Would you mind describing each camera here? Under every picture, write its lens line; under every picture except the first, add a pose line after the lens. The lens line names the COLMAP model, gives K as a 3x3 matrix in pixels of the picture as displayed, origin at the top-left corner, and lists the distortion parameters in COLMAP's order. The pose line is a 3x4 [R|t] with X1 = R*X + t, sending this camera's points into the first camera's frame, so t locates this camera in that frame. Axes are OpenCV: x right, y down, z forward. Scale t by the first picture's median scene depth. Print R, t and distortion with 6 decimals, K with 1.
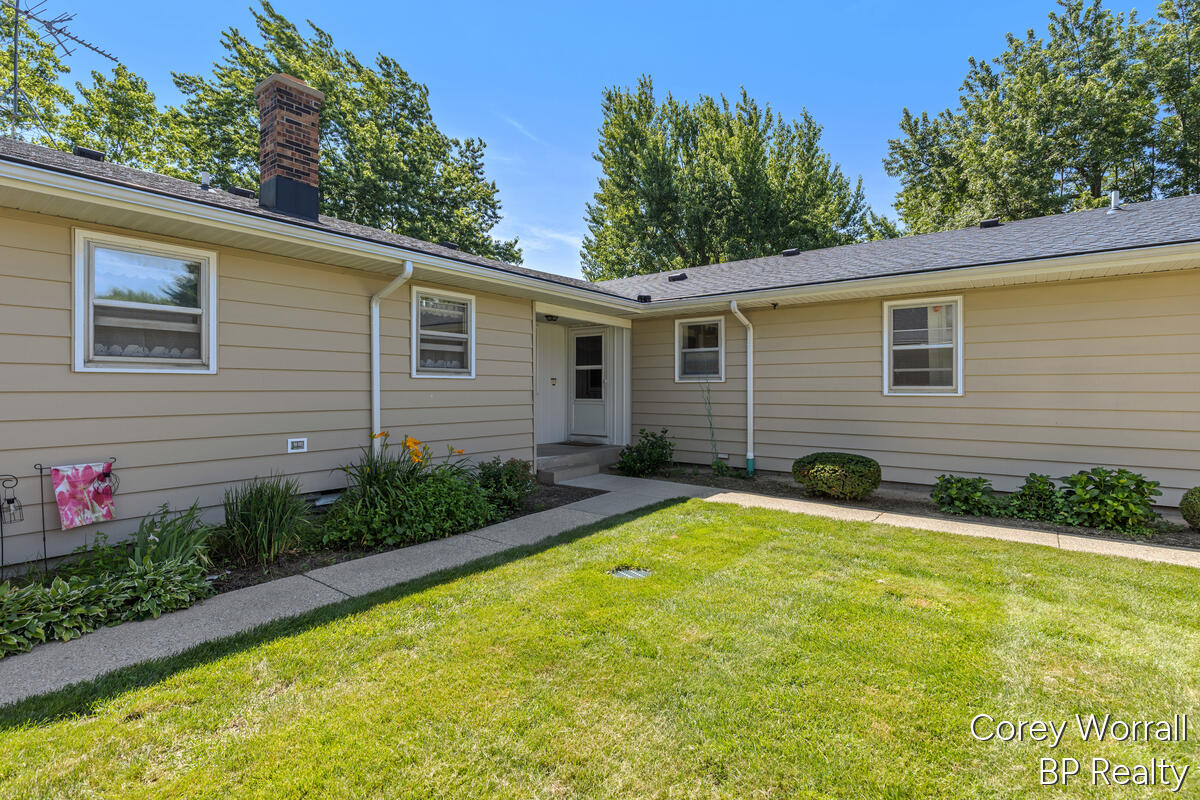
lens RADIAL K [[553.1, 0, 600.0], [0, 553.1, 400.0], [0, 0, 1]] dist [0.000042, -0.000244]
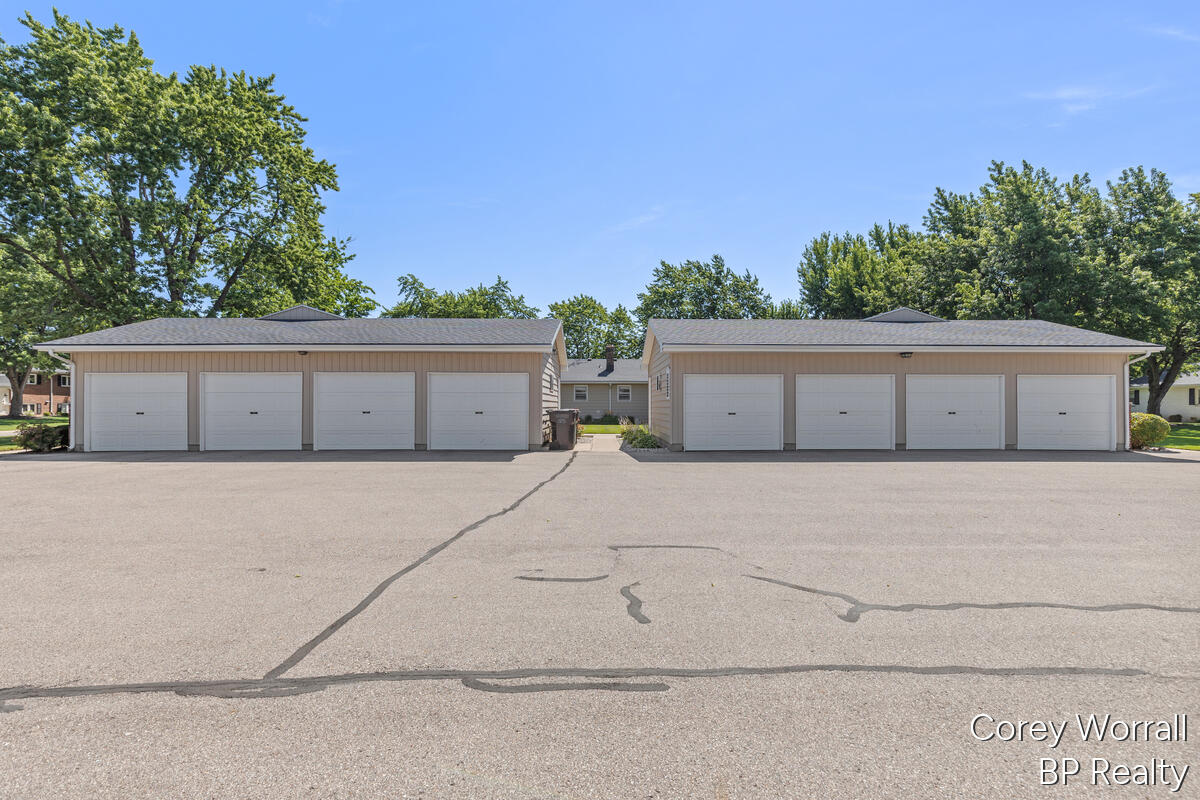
lens RADIAL K [[553.1, 0, 600.0], [0, 553.1, 400.0], [0, 0, 1]] dist [0.000042, -0.000244]
pose [[0.597651, -0.005807, -0.801736, 3.427586], [-0.019080, 0.999588, -0.021463, 0.059241], [0.801530, 0.028124, 0.597293, -2.084733]]
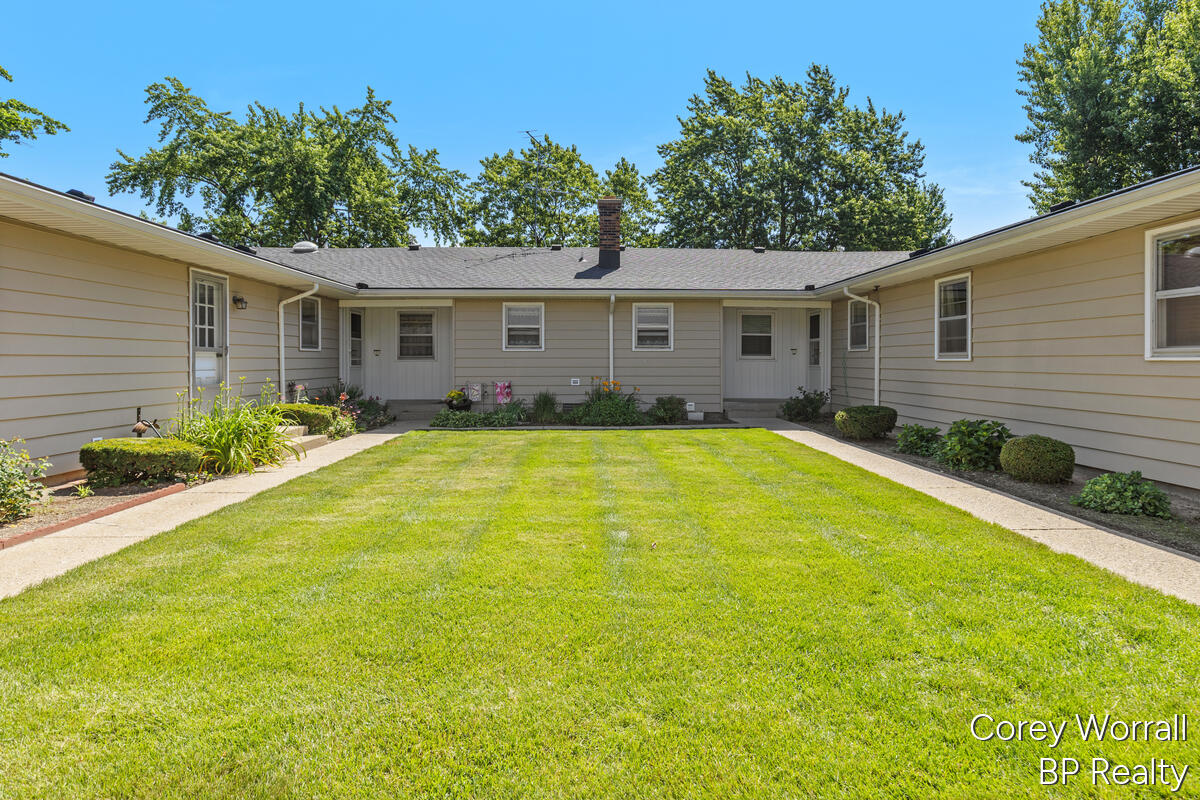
lens RADIAL K [[636.9, 0, 600.5], [0, 636.9, 358.8], [0, 0, 1]] dist [0.001446, 0.000517]
pose [[0.611481, -0.002189, -0.791256, 1.178843], [-0.014932, 0.999786, -0.014306, 0.017690], [0.791118, 0.020563, 0.611317, -0.379720]]
